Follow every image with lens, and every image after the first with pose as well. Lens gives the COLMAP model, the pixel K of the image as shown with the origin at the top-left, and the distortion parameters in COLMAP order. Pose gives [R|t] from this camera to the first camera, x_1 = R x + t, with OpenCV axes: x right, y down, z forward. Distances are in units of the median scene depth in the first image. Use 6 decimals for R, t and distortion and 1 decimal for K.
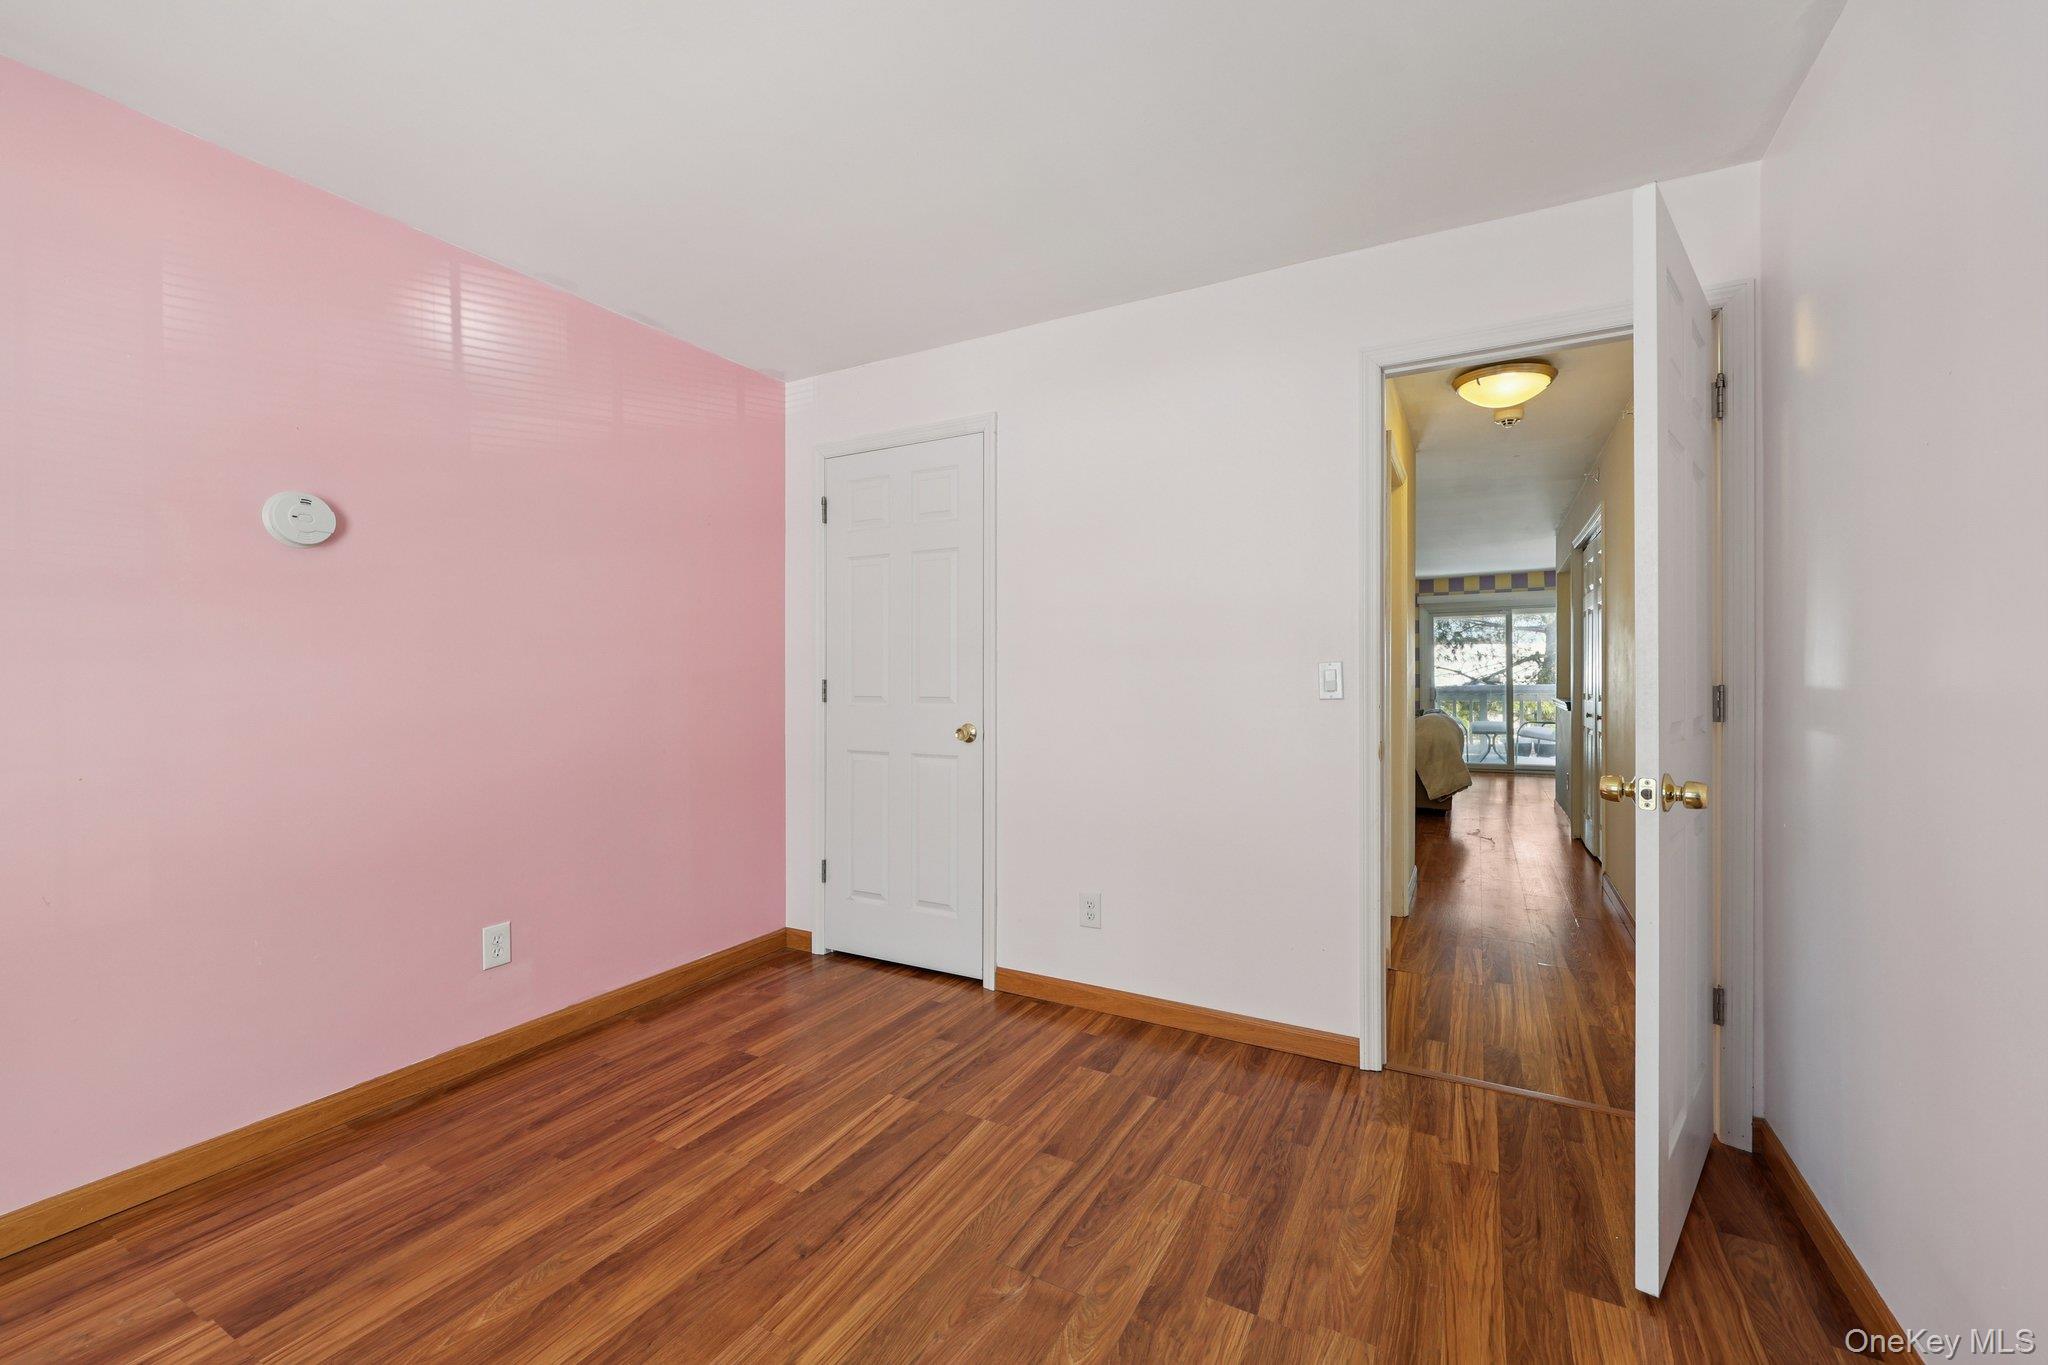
lens RADIAL K [[840.0, 0, 1028.7], [0, 840.0, 678.0], [0, 0, 1]] dist [0.000070, 0.000783]
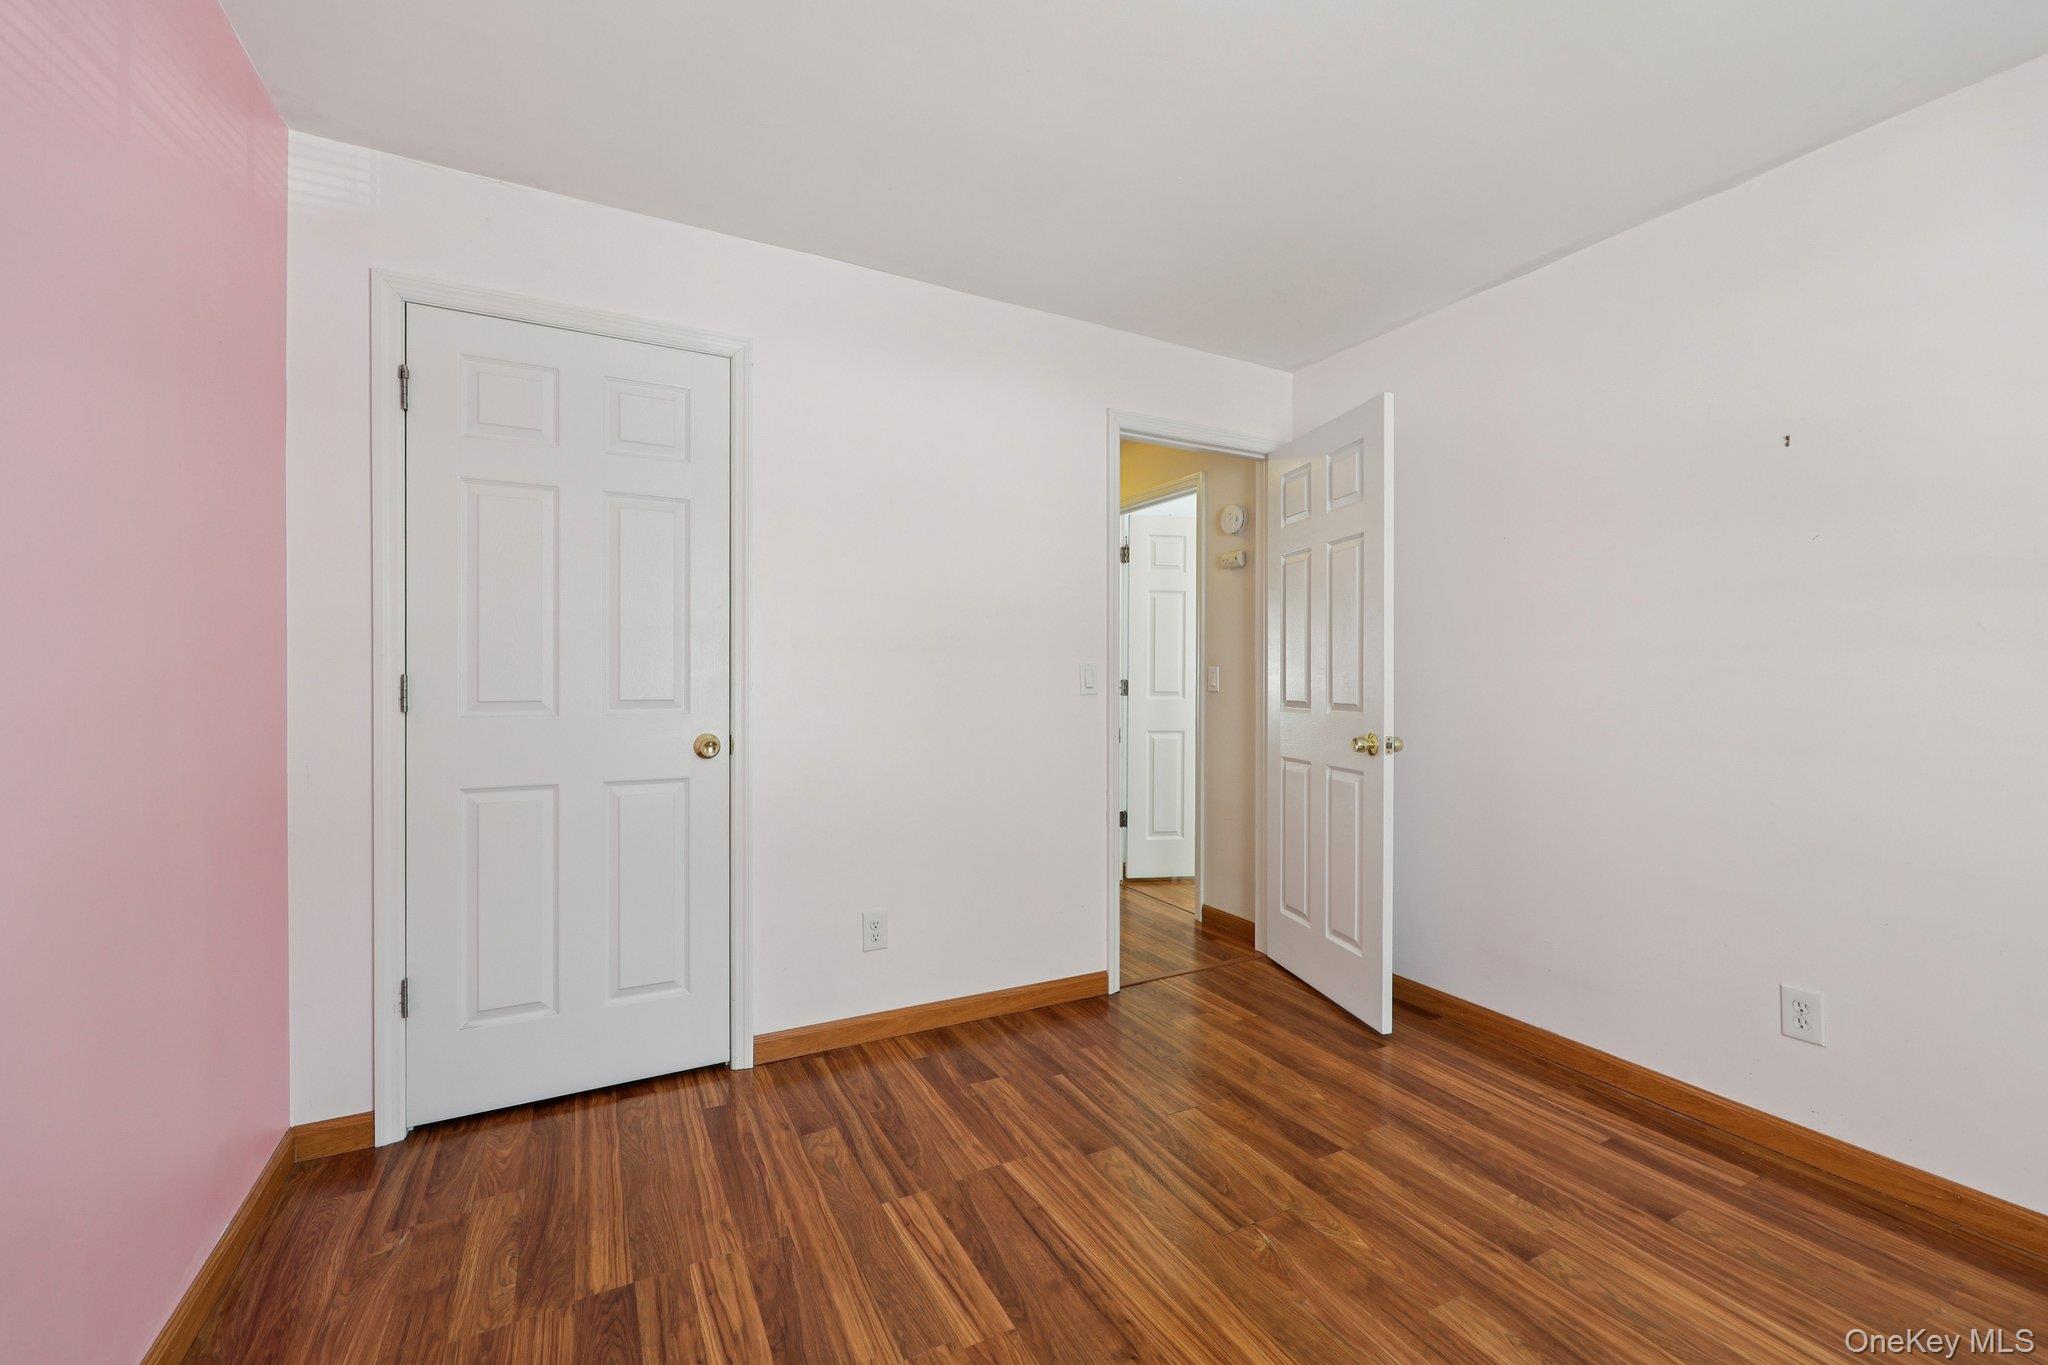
lens RADIAL K [[840.0, 0, 1046.6], [0, 840.0, 677.4], [0, 0, 1]] dist [0.000070, 0.000783]
pose [[0.541832, 0.002086, 0.840484, -0.589556], [-0.003778, 0.999993, -0.000047, 0.001991], [-0.840478, -0.003150, 0.541836, 0.354236]]
